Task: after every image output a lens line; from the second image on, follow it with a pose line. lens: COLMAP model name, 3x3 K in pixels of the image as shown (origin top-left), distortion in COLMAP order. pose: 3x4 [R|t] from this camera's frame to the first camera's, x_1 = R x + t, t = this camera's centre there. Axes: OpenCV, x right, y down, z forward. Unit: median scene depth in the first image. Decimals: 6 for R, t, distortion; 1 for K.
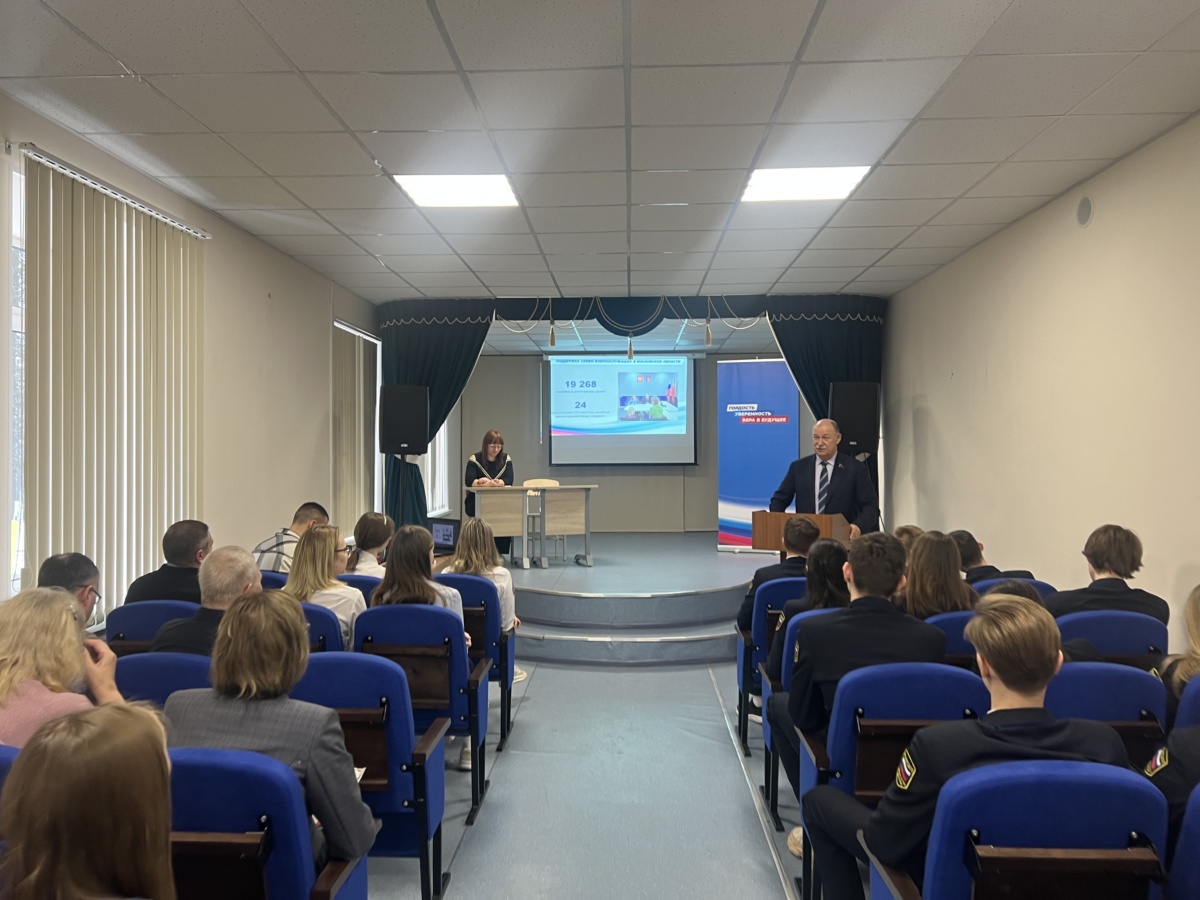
lens RADIAL K [[895.0, 0, 588.9], [0, 895.0, 435.1], [0, 0, 1]] dist [0.065514, -0.076507]
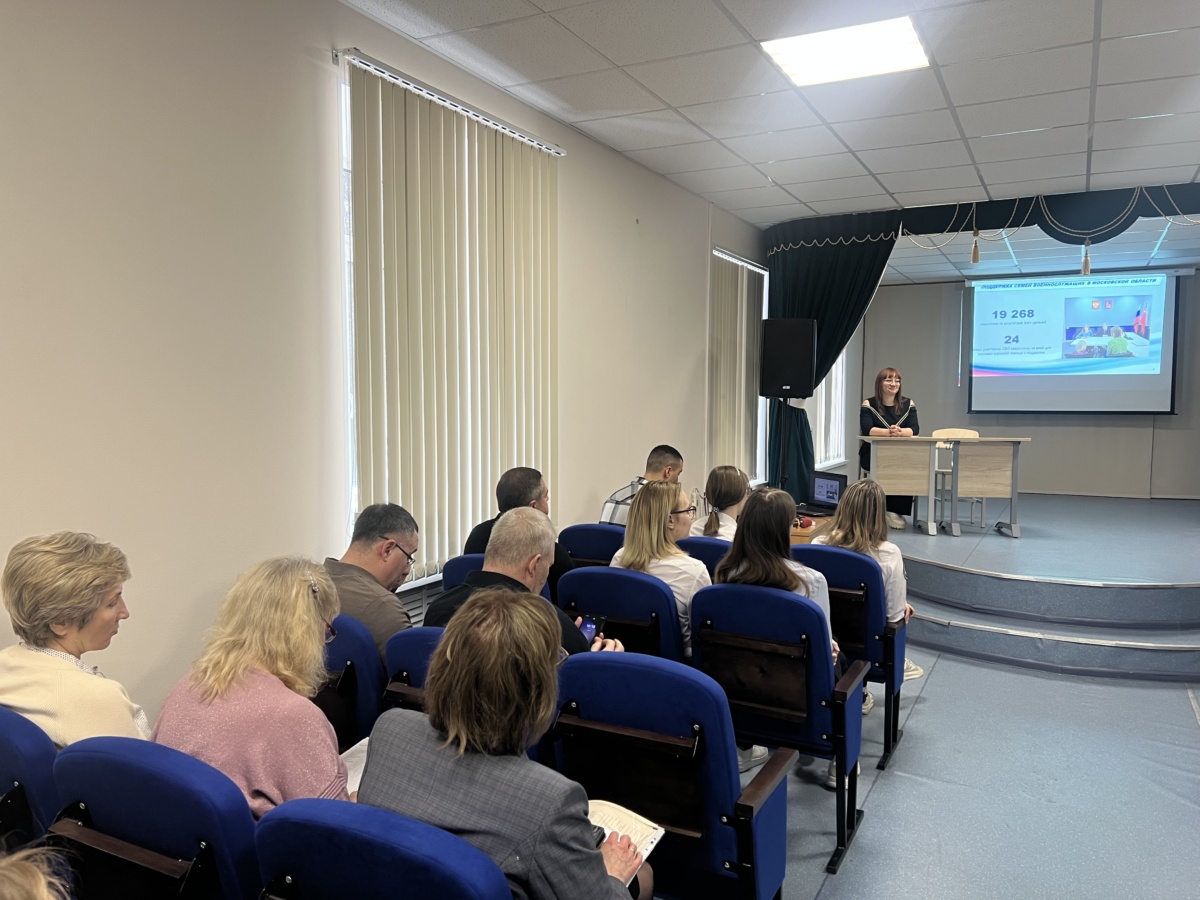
lens RADIAL K [[895.0, 0, 607.9], [0, 895.0, 457.1], [0, 0, 1]] dist [0.065514, -0.076507]
pose [[0.909494, 0.034714, -0.414265, 0.001896], [0.001071, 0.996309, 0.085838, 0.003723], [0.415715, -0.078512, 0.906100, 0.122925]]
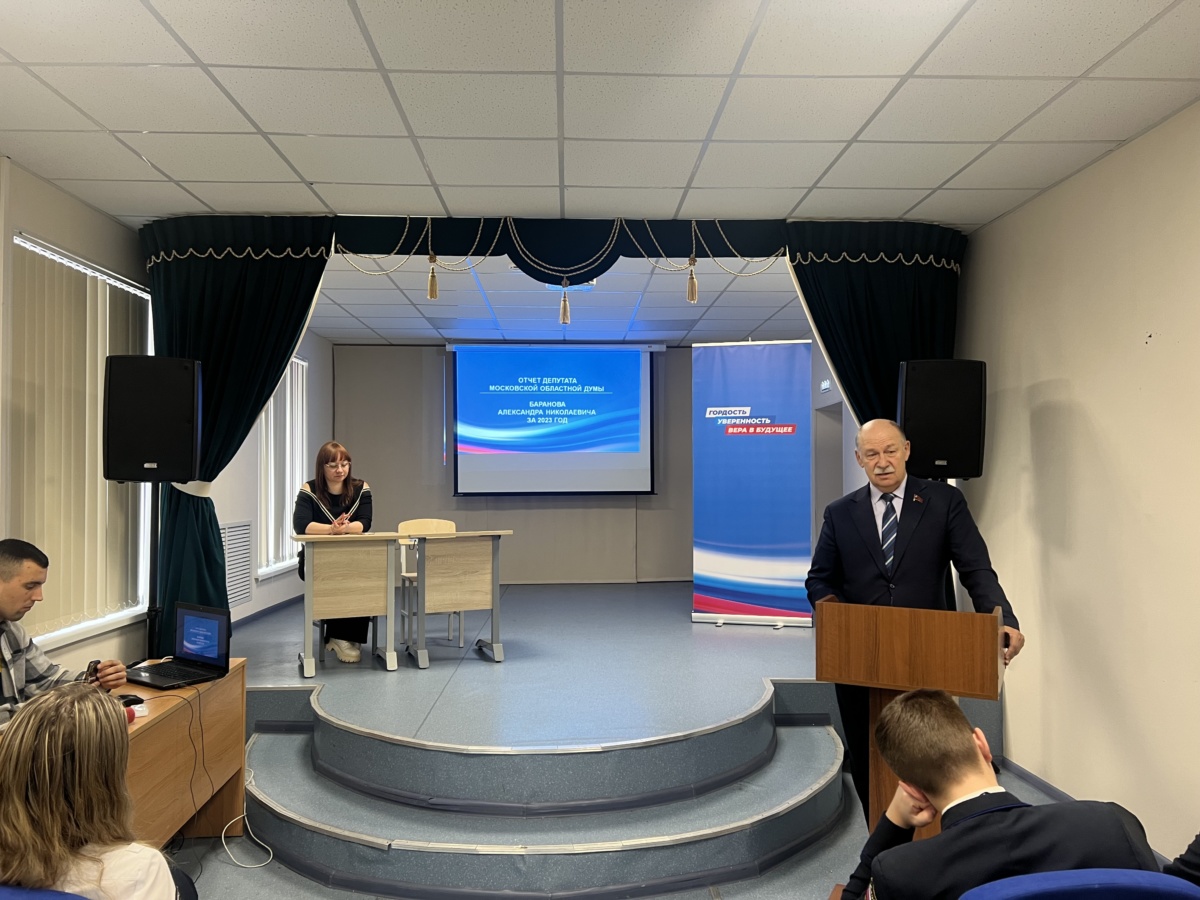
lens RADIAL K [[895.0, 0, 600.7], [0, 895.0, 458.0], [0, 0, 1]] dist [0.065514, -0.076507]
pose [[0.995973, 0.003599, 0.089582, 0.018365], [-0.002695, 0.999944, -0.010214, 0.012495], [-0.089614, 0.009932, 0.995927, 0.425309]]
